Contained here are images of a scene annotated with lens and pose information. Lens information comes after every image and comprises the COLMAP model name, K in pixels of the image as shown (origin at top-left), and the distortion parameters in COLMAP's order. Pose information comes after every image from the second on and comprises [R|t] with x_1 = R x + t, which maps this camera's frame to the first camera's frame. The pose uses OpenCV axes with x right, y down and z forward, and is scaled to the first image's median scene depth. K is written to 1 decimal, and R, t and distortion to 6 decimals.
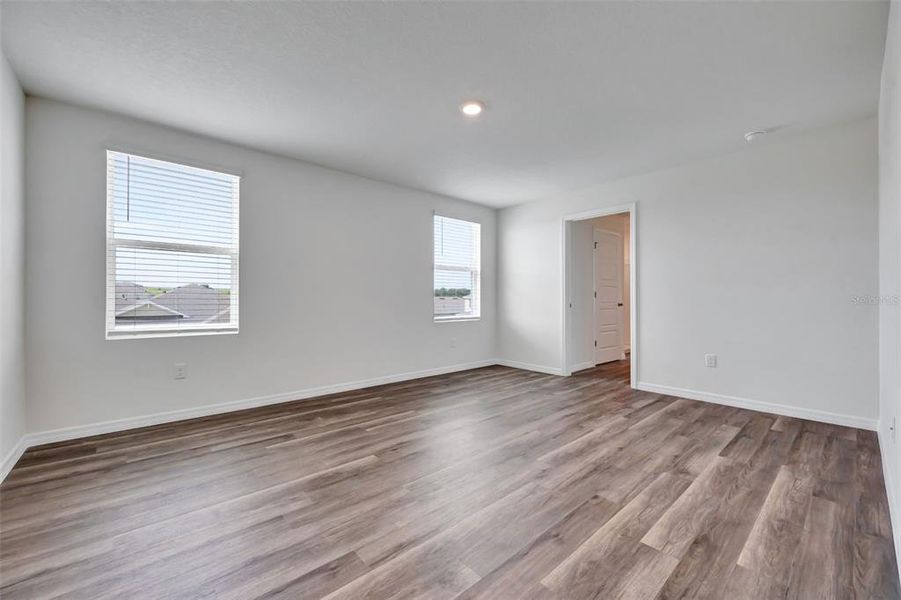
lens RADIAL K [[375.5, 0, 451.0], [0, 375.5, 297.9], [0, 0, 1]] dist [-0.001910, -0.000102]
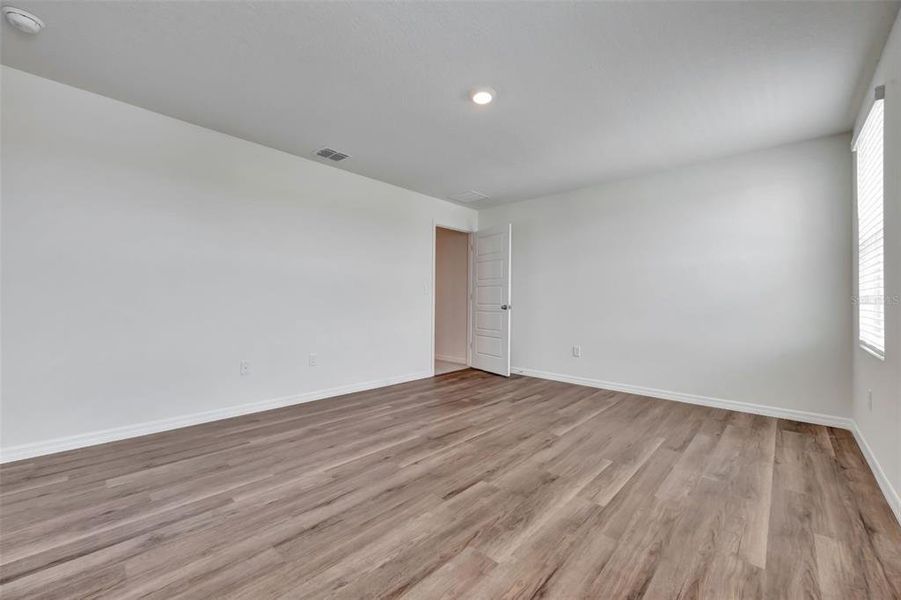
lens RADIAL K [[375.5, 0, 451.0], [0, 375.5, 297.9], [0, 0, 1]] dist [-0.001910, -0.000102]
pose [[-0.995034, -0.010236, -0.099007, 0.211217], [-0.008844, 0.999856, -0.014484, 0.010786], [0.099141, -0.013536, -0.994981, 1.827912]]
